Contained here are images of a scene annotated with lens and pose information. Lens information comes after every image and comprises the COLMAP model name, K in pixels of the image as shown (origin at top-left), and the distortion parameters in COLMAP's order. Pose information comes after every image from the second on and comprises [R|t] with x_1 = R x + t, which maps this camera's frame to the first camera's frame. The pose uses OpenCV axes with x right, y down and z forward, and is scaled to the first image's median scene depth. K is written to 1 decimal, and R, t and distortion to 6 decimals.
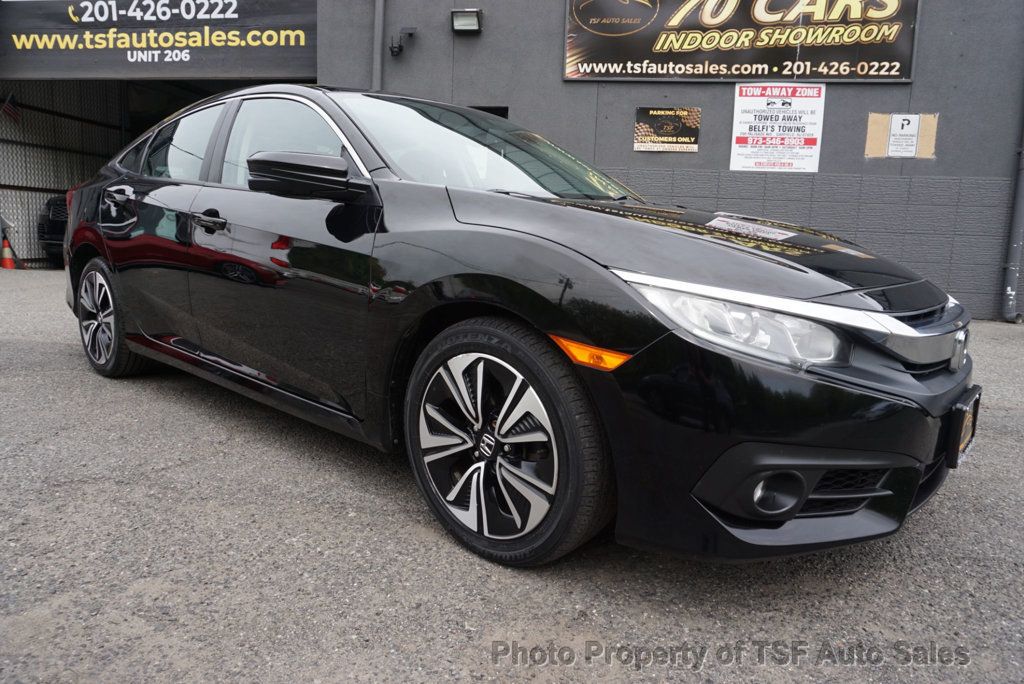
lens RADIAL K [[690.3, 0, 515.4], [0, 690.3, 337.5], [0, 0, 1]] dist [-0.024623, 0.019046]
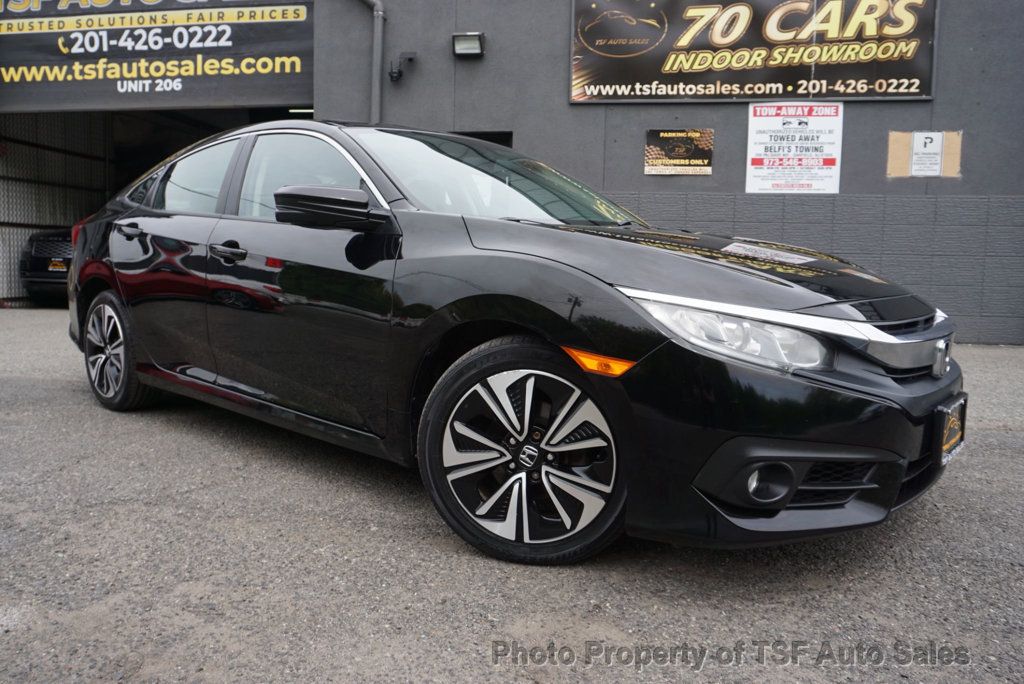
lens RADIAL K [[764.1, 0, 512.8], [0, 764.1, 336.1], [0, 0, 1]] dist [-0.024780, 0.012476]
pose [[0.999828, -0.015063, -0.010843, -0.003260], [0.014433, 0.998325, -0.056026, 0.009984], [0.011668, 0.055860, 0.998370, -0.048090]]
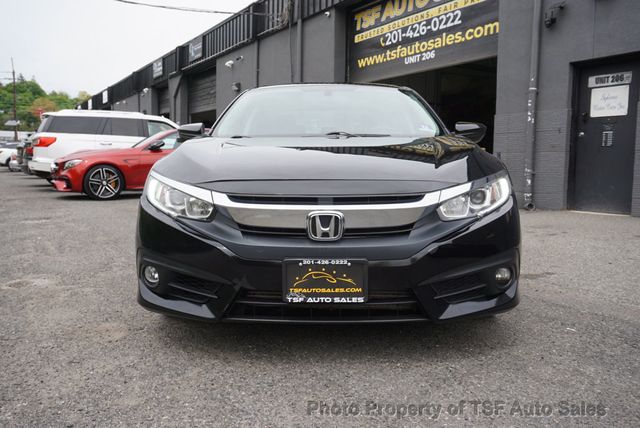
lens RADIAL K [[545.2, 0, 317.2], [0, 545.2, 218.6], [0, 0, 1]] dist [0.016180, 0.017676]
pose [[0.636342, 0.053326, -0.769561, 0.371938], [-0.105605, 0.994237, -0.018429, 0.005787], [0.764144, 0.092997, 0.638307, 0.062051]]
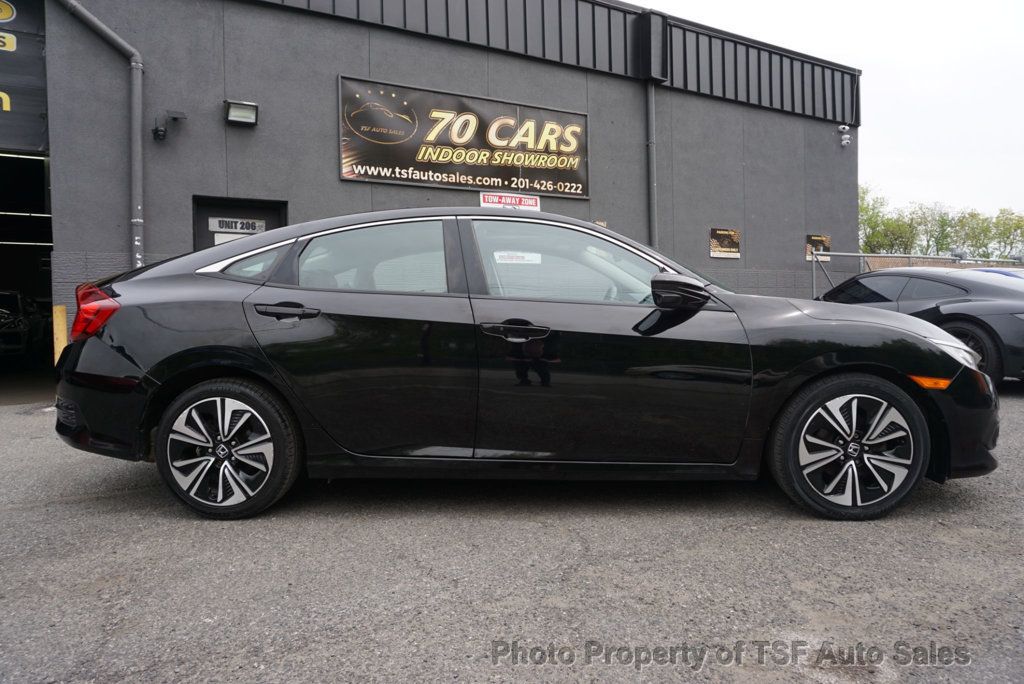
lens RADIAL K [[690.3, 0, 514.8], [0, 690.3, 344.5], [0, 0, 1]] dist [-0.024623, 0.019046]
pose [[0.768378, -0.083186, 0.634568, -0.432458], [0.146106, 0.988134, -0.047381, -0.034525], [-0.623096, 0.129121, 0.771414, 0.051093]]
